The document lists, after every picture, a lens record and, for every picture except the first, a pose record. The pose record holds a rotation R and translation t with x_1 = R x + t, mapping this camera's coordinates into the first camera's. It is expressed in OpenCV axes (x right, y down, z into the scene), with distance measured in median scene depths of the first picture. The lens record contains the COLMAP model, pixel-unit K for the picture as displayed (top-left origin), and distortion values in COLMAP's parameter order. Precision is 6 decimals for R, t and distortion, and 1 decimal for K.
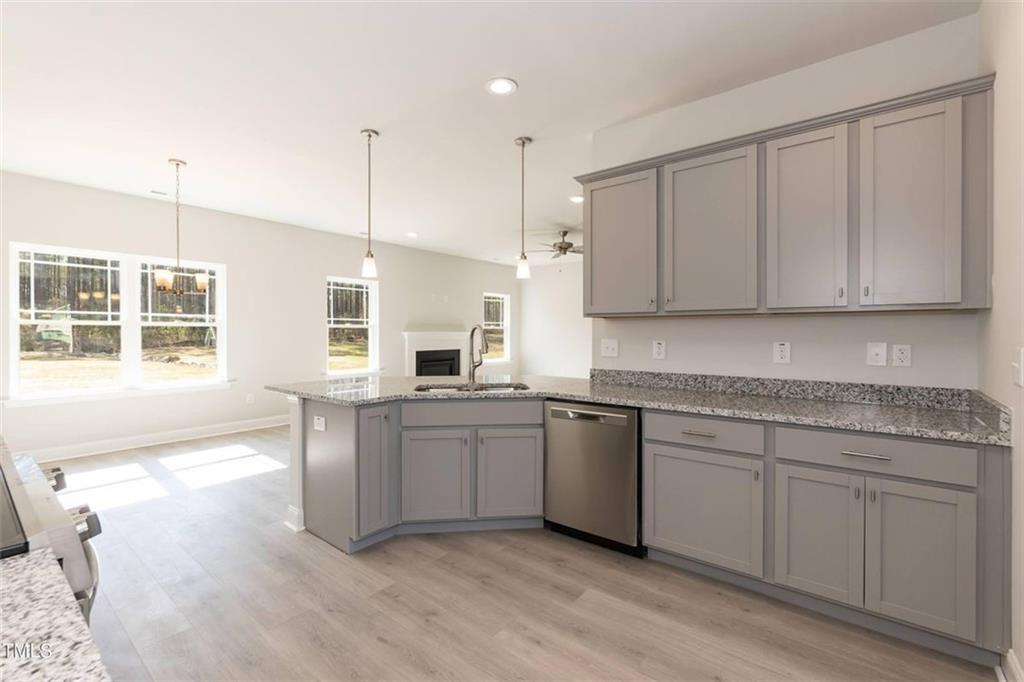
lens RADIAL K [[463.9, 0, 512.0], [0, 463.9, 341.0], [0, 0, 1]] dist [-0.001287, -0.000093]
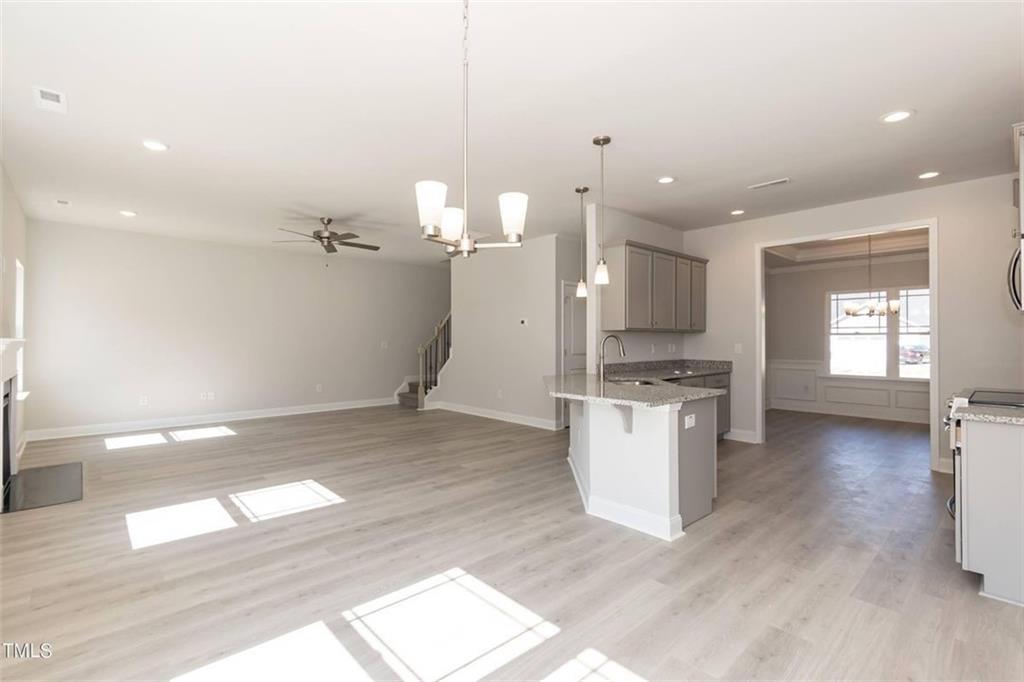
lens RADIAL K [[463.9, 0, 512.0], [0, 463.9, 341.0], [0, 0, 1]] dist [-0.001287, -0.000093]
pose [[0.148302, -0.001605, 0.988941, -1.628571], [0.011926, 0.999929, -0.000166, -0.018864], [-0.988870, 0.011819, 0.148311, 1.286192]]
